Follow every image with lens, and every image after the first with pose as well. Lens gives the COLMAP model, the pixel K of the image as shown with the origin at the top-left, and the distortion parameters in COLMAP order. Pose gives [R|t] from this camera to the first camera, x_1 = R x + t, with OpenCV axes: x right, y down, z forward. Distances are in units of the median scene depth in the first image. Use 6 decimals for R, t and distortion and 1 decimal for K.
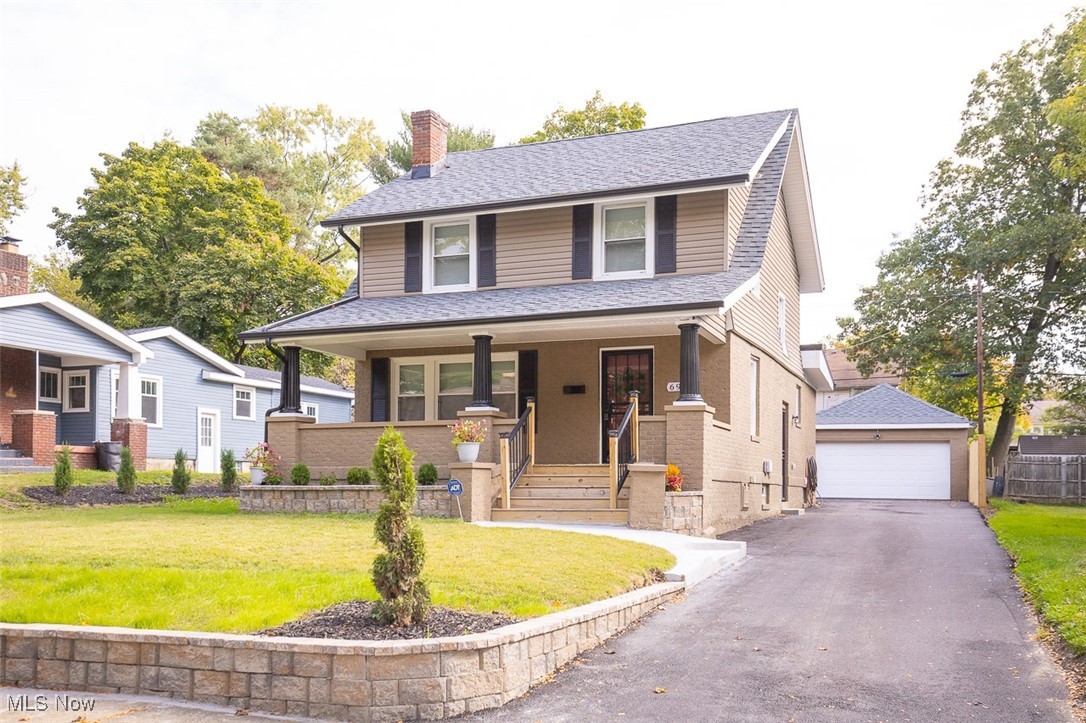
lens RADIAL K [[1072.4, 0, 543.0], [0, 1072.4, 361.5], [0, 0, 1]] dist [0.002211, 0.003508]
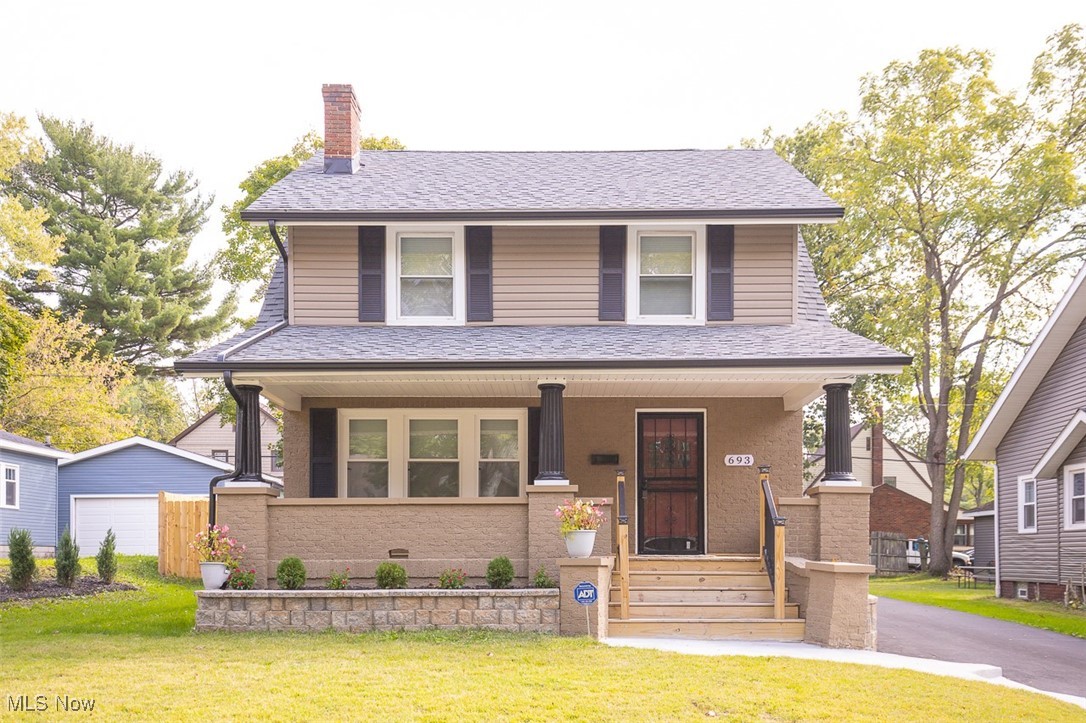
lens RADIAL K [[1198.9, 0, 543.0], [0, 1198.9, 361.5], [0, 0, 1]] dist [0.058959, -0.015275]
pose [[0.928871, 0.059527, 0.365590, -0.334418], [-0.040170, 0.997369, -0.060337, 0.009066], [-0.368220, 0.041359, 0.928818, 0.197510]]
